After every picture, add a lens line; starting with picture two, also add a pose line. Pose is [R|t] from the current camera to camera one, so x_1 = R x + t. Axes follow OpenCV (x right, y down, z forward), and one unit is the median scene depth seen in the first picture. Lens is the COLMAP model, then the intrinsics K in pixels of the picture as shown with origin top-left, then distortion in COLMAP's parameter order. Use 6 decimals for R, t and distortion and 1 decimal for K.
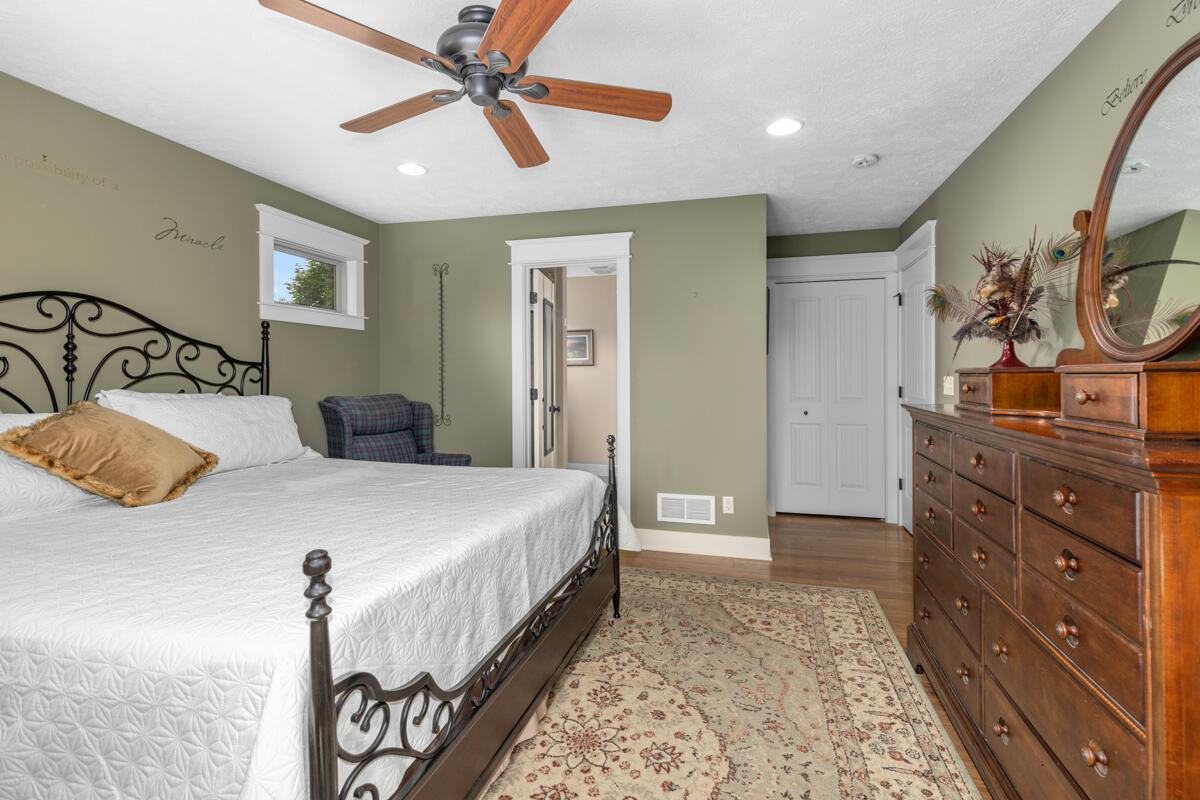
lens RADIAL K [[540.0, 0, 612.6], [0, 540.0, 376.0], [0, 0, 1]] dist [0.001464, -0.000290]
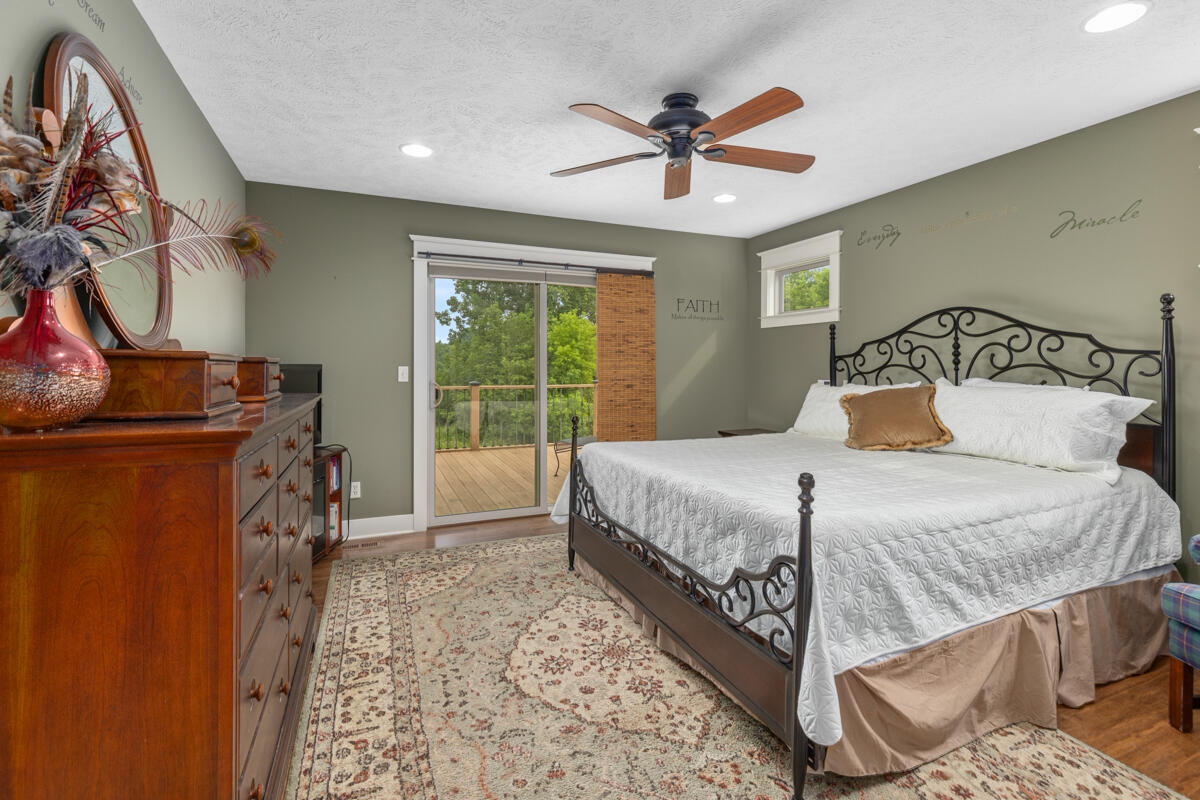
lens RADIAL K [[540.0, 0, 605.8], [0, 540.0, 363.7], [0, 0, 1]] dist [0.001464, -0.000290]
pose [[-0.777680, -0.002511, -0.628656, 0.608869], [-0.003550, 0.999994, 0.000397, -0.005028], [0.628651, 0.002540, -0.777684, 1.561235]]
